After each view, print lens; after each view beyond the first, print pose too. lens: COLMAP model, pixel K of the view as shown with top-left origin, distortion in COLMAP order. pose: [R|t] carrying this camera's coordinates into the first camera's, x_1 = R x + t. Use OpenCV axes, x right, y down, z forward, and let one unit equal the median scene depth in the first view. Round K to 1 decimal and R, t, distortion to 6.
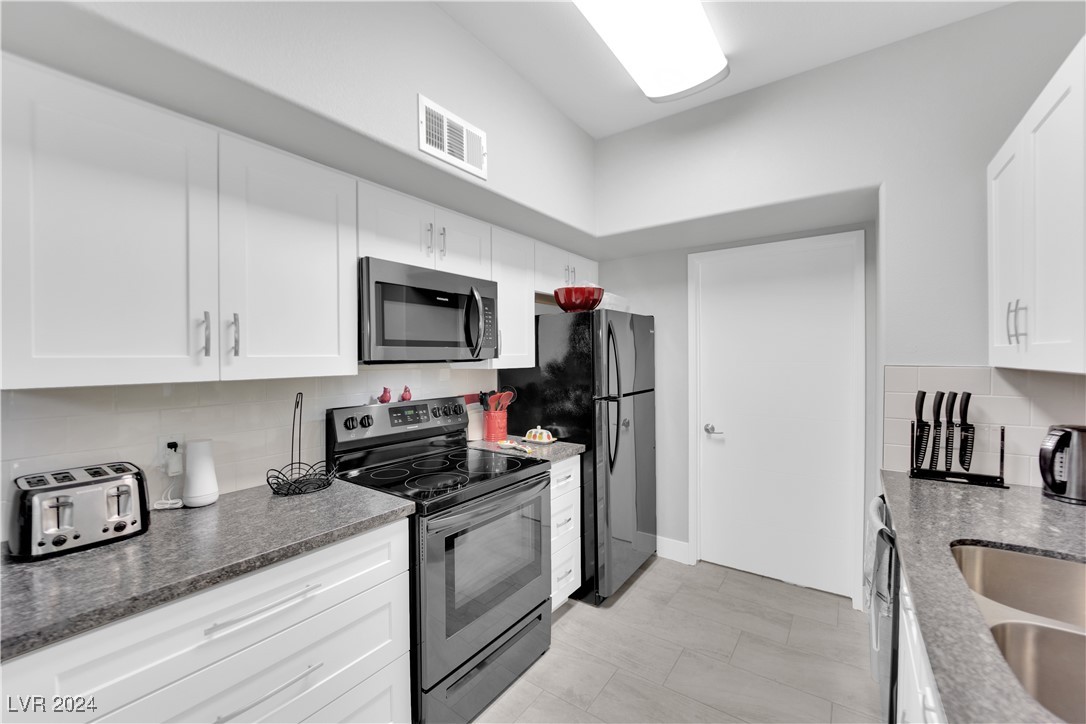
lens RADIAL K [[439.5, 0, 545.6], [0, 439.5, 361.5], [0, 0, 1]] dist [-0.016134, -0.000036]
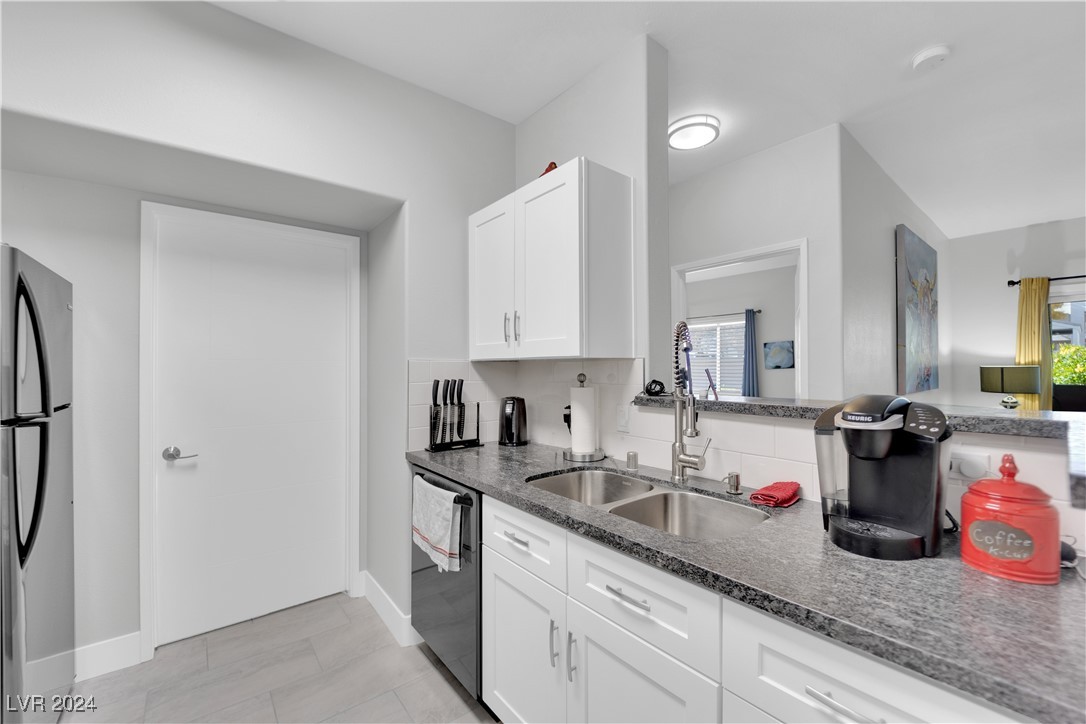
lens RADIAL K [[439.5, 0, 537.0], [0, 439.5, 360.8], [0, 0, 1]] dist [-0.016134, -0.000036]
pose [[0.279725, 0.019938, 0.959873, -0.221633], [0.016403, 0.999539, -0.025542, 0.045637], [-0.959940, 0.022890, 0.279269, 0.346650]]
